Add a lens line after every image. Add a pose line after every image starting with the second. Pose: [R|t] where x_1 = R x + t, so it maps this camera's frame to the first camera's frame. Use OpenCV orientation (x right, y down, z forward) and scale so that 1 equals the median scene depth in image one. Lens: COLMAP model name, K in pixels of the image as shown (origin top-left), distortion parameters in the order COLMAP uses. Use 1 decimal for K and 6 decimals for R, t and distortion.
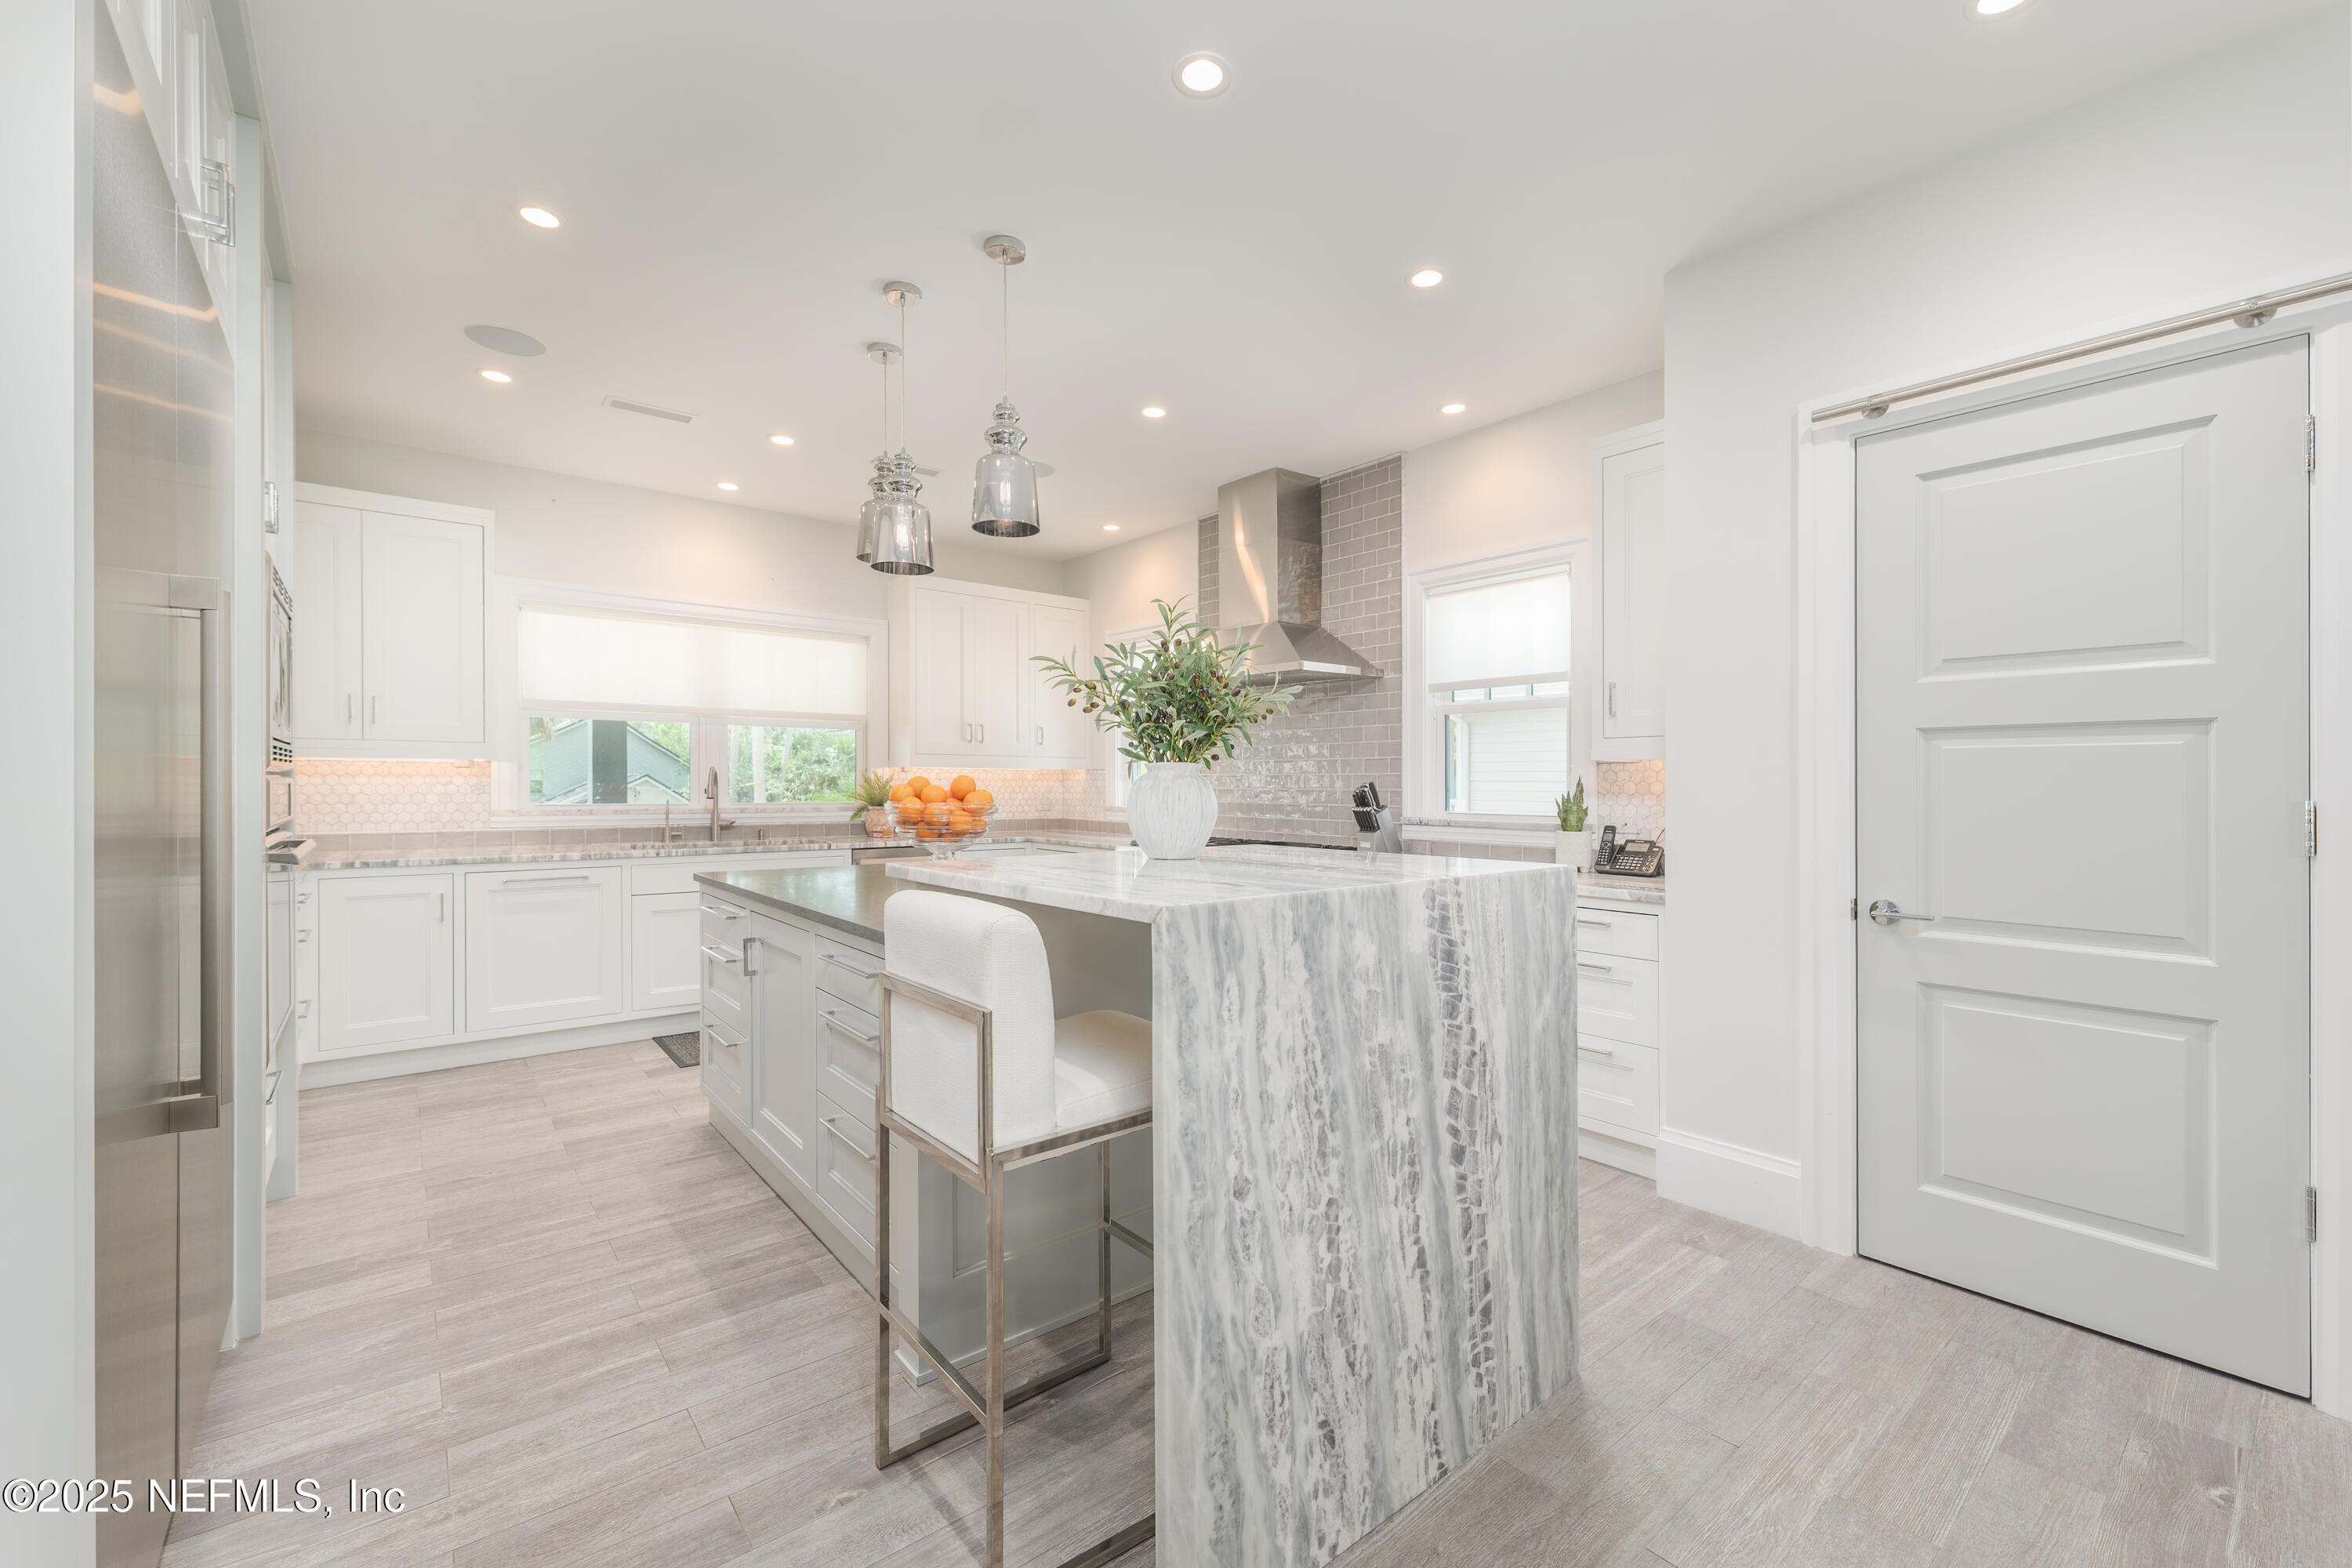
lens RADIAL K [[953.3, 0, 1171.6], [0, 953.3, 784.2], [0, 0, 1]] dist [0.000773, 0.000637]
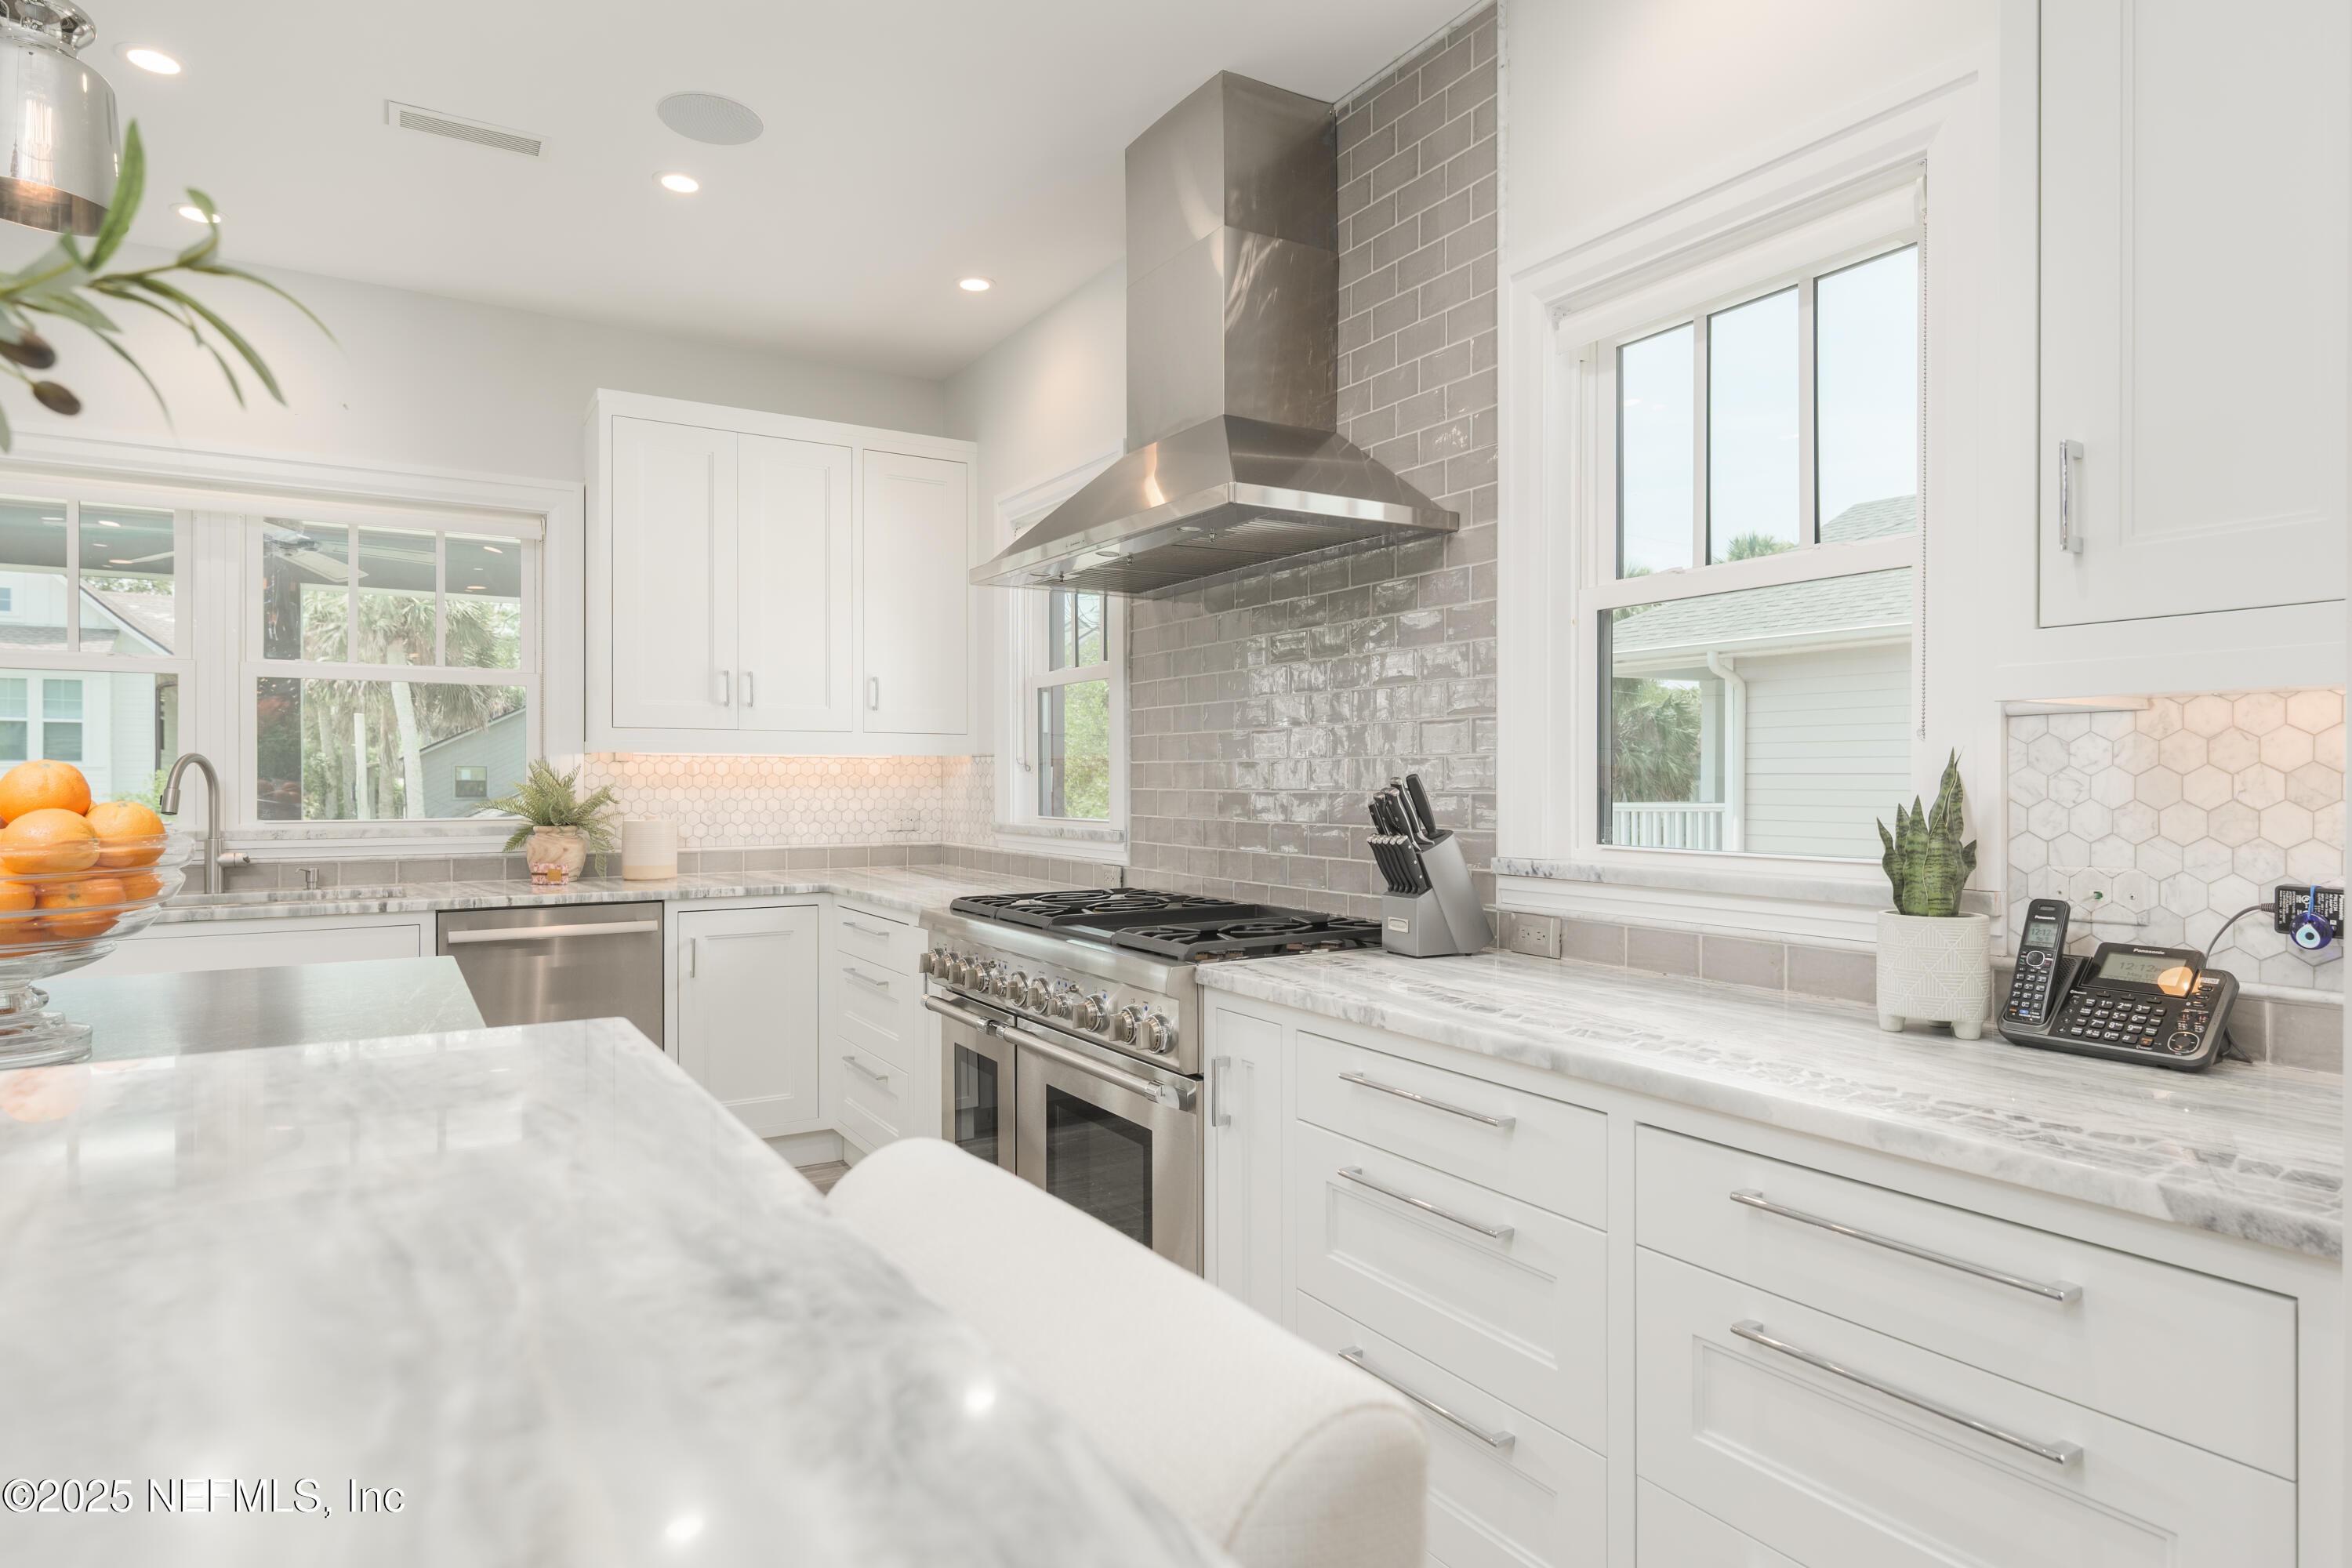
lens RADIAL K [[1298.6, 0, 1180.3], [0, 1298.6, 798.7], [0, 0, 1]] dist [0.001414, 0.000555]
pose [[0.992621, -0.004401, -0.121180, 0.171111], [0.005968, 0.999903, 0.012569, 0.000544], [0.121113, -0.013200, 0.992551, 0.410703]]
